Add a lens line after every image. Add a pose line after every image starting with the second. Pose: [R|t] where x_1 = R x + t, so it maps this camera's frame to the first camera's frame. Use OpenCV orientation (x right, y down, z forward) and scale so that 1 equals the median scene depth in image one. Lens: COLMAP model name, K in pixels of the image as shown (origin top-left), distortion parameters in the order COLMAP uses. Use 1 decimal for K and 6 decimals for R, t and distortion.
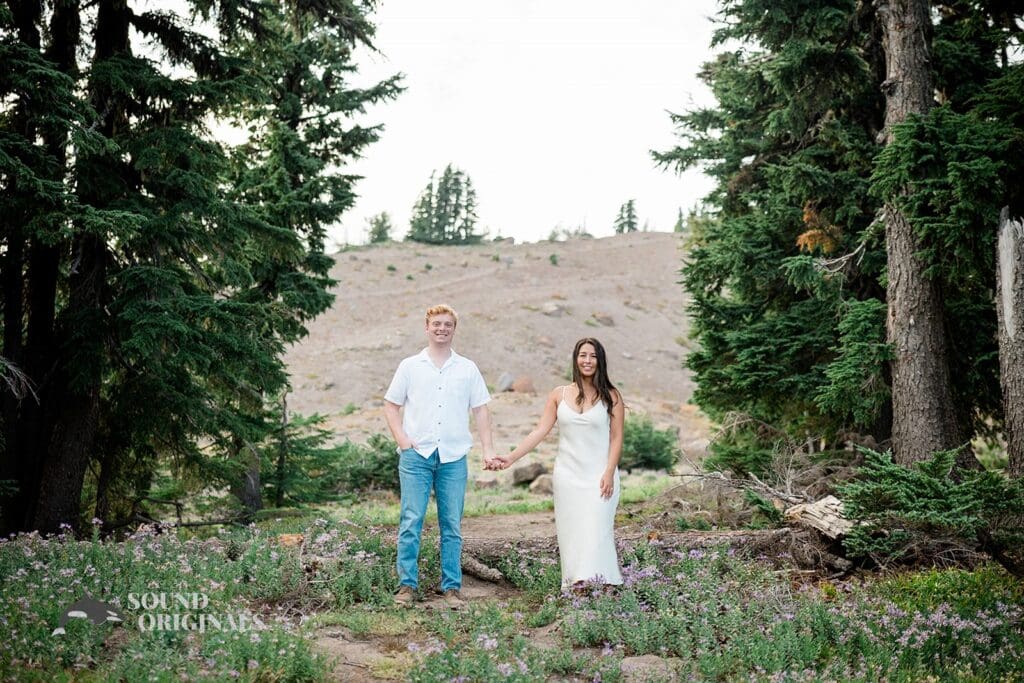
lens RADIAL K [[1410.5, 0, 507.8], [0, 1410.5, 338.8], [0, 0, 1]] dist [0.004252, 0.000000]
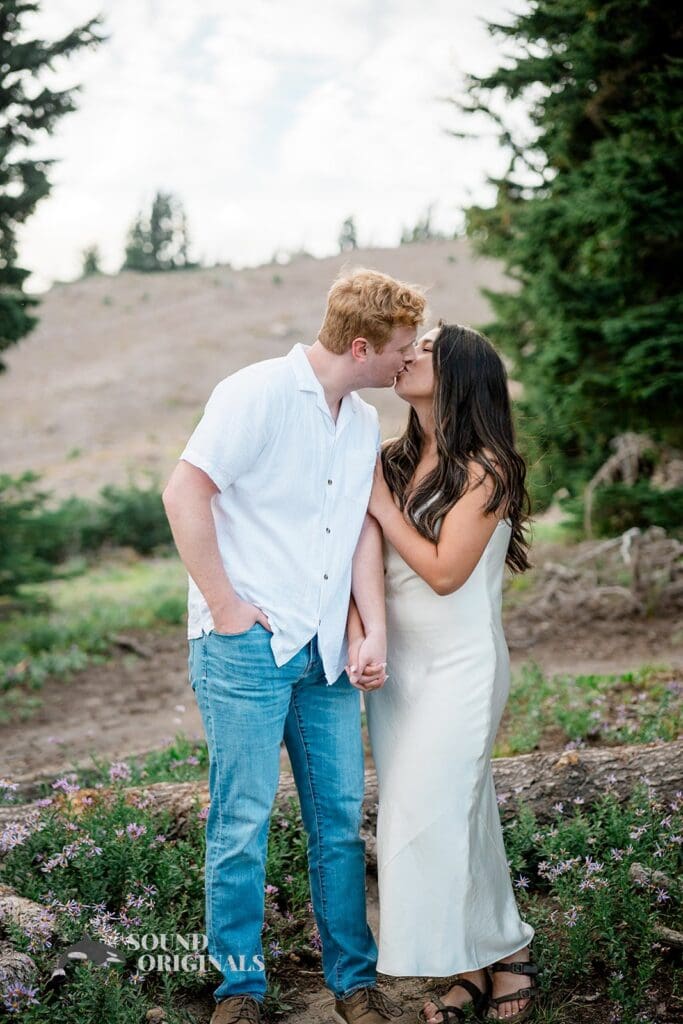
lens RADIAL K [[1410.5, 0, 351.9], [0, 1410.5, 510.8], [0, 0, 1]] dist [0.004252, 0.000000]
pose [[0.994101, -0.075765, 0.077603, -0.020204], [0.067353, 0.992103, 0.105806, 0.004097], [-0.085006, -0.099955, 0.991354, 0.212137]]
